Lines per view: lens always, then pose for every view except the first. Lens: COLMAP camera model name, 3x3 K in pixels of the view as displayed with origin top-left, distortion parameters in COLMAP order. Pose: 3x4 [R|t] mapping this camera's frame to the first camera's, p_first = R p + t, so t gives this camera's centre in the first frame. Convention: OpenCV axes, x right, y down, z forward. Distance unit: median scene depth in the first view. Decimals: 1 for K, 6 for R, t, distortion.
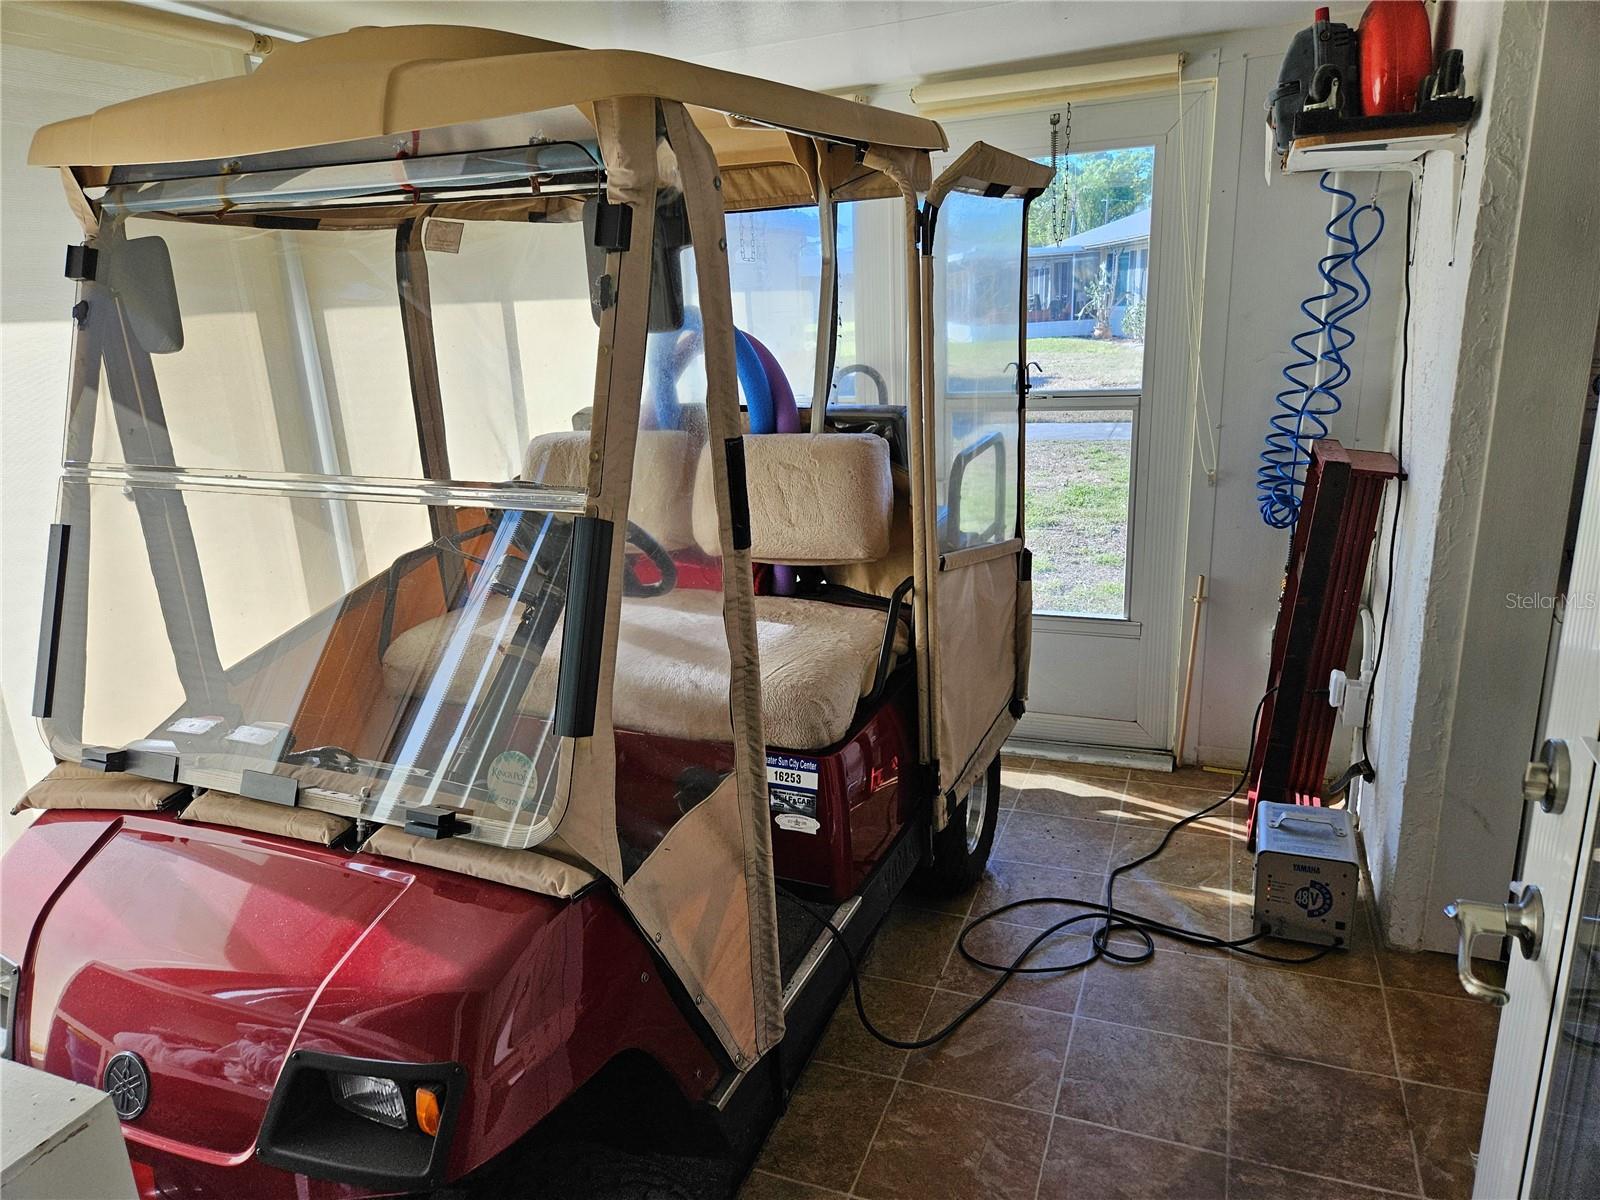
lens RADIAL K [[1073.0, 0, 801.4], [0, 1073.0, 617.9], [0, 0, 1]] dist [0.083814, -0.077475]
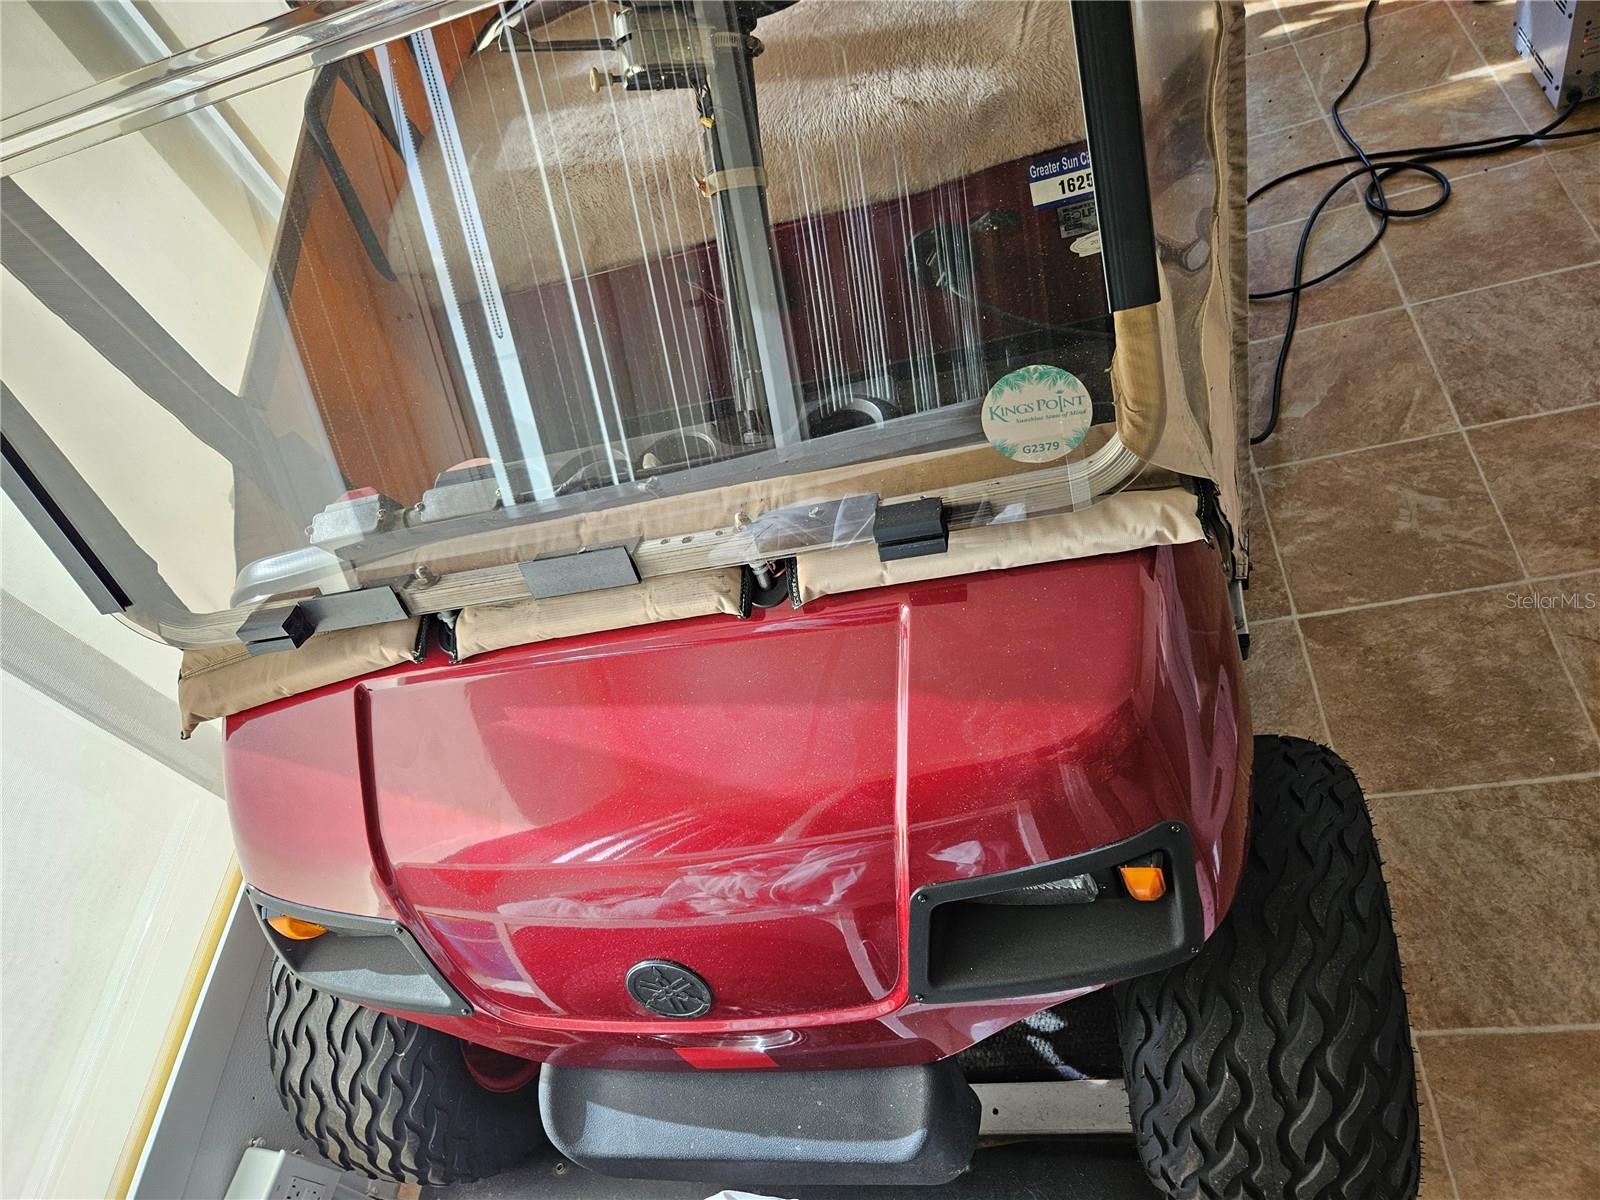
lens RADIAL K [[1073.0, 0, 801.4], [0, 1073.0, 617.9], [0, 0, 1]] dist [0.083814, -0.077475]
pose [[0.905948, -0.422202, -0.031689, -0.220442], [0.371239, 0.756144, 0.538913, -0.064860], [-0.203568, -0.499992, 0.841765, 0.269562]]
